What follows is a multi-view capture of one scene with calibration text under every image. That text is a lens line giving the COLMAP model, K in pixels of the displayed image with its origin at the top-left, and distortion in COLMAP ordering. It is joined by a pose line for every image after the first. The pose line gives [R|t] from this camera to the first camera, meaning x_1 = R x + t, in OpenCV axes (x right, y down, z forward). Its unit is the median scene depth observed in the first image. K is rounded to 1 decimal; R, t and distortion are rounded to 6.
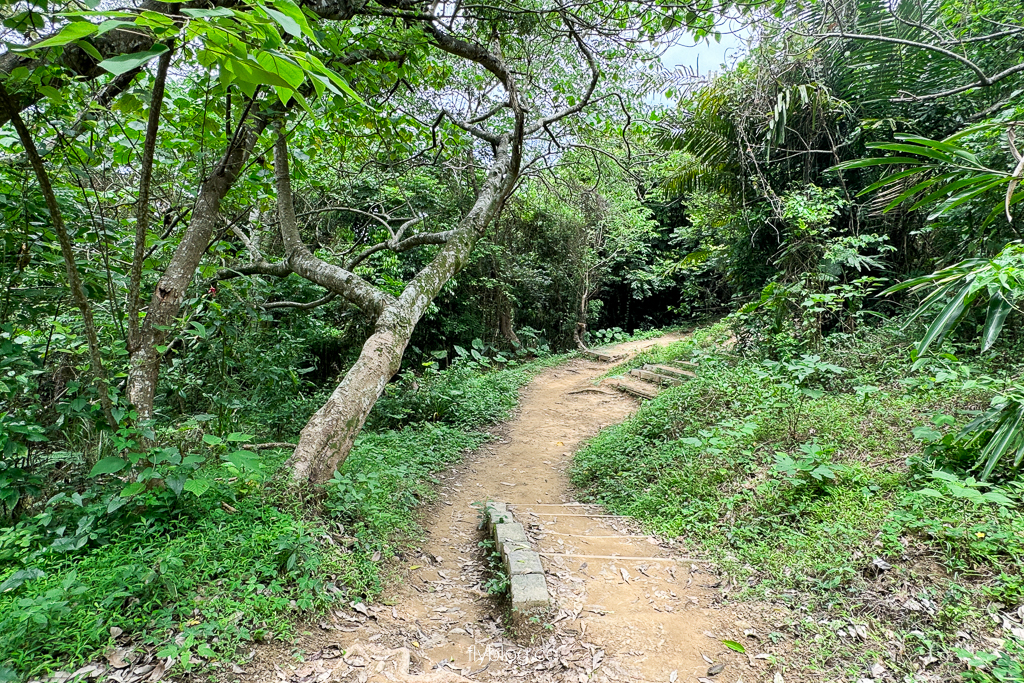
lens RADIAL K [[560.5, 0, 511.8], [0, 560.5, 341.4], [0, 0, 1]] dist [0.000015, -0.000001]
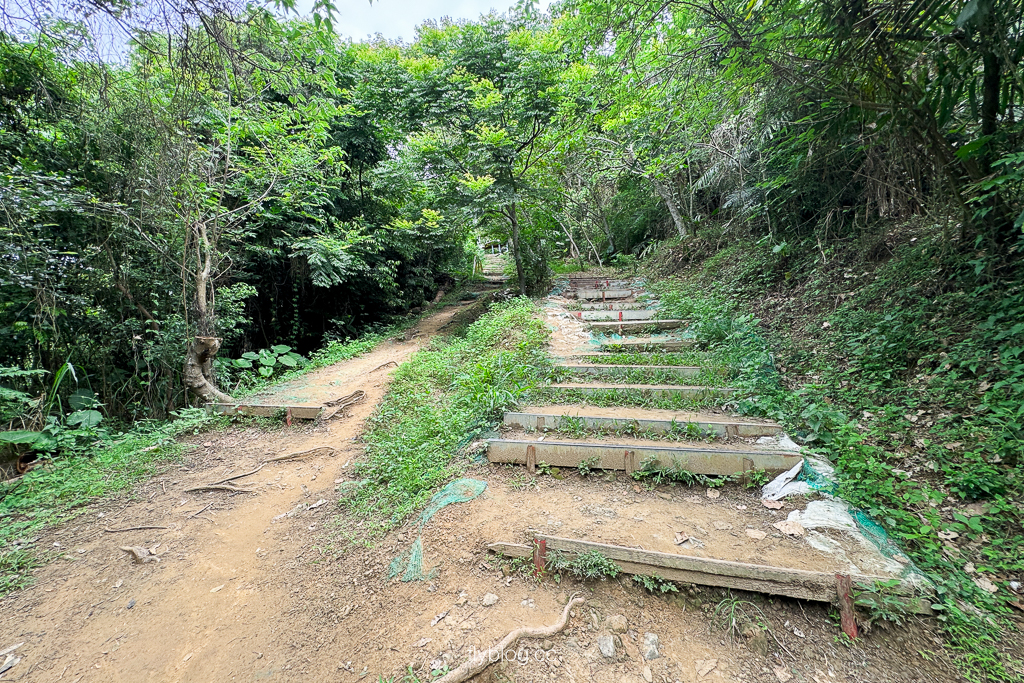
lens RADIAL K [[415.0, 0, 506.2], [0, 415.0, 322.3], [0, 0, 1]] dist [-0.000473, 0.000056]
pose [[0.676297, -0.073450, 0.732958, 0.051057], [0.150963, 0.987717, -0.040313, 0.001302], [-0.720994, 0.137913, 0.679078, 0.614972]]
